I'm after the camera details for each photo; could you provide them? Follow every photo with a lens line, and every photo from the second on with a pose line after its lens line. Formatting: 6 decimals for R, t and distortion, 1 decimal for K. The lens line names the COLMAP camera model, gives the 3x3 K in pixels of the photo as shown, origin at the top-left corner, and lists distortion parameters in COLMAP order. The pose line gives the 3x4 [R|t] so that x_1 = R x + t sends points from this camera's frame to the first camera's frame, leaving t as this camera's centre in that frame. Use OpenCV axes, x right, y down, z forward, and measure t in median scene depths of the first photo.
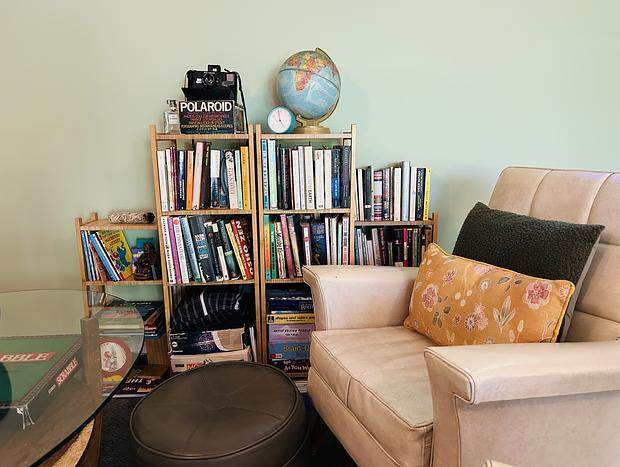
lens RADIAL K [[462.5, 0, 310.3], [0, 462.5, 238.4], [0, 0, 1]] dist [0.097386, -0.121158]
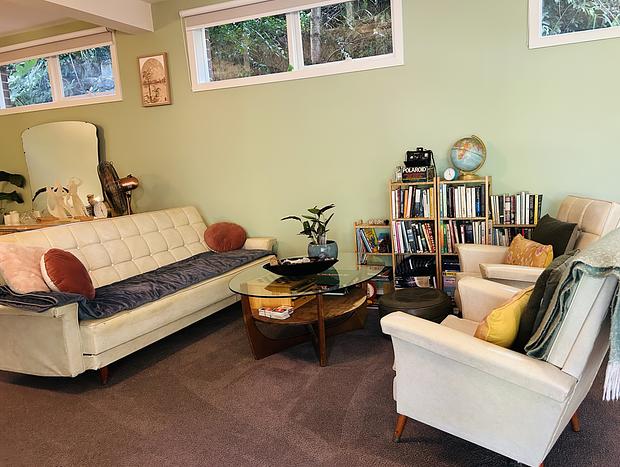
lens RADIAL K [[501.7, 0, 340.6], [0, 501.7, 239.1], [0, 0, 1]] dist [0.114211, -0.164830]
pose [[0.917504, 0.018829, -0.397281, 0.373197], [-0.032521, 0.999086, -0.027755, 0.105846], [0.396395, 0.038385, 0.917277, -1.182680]]
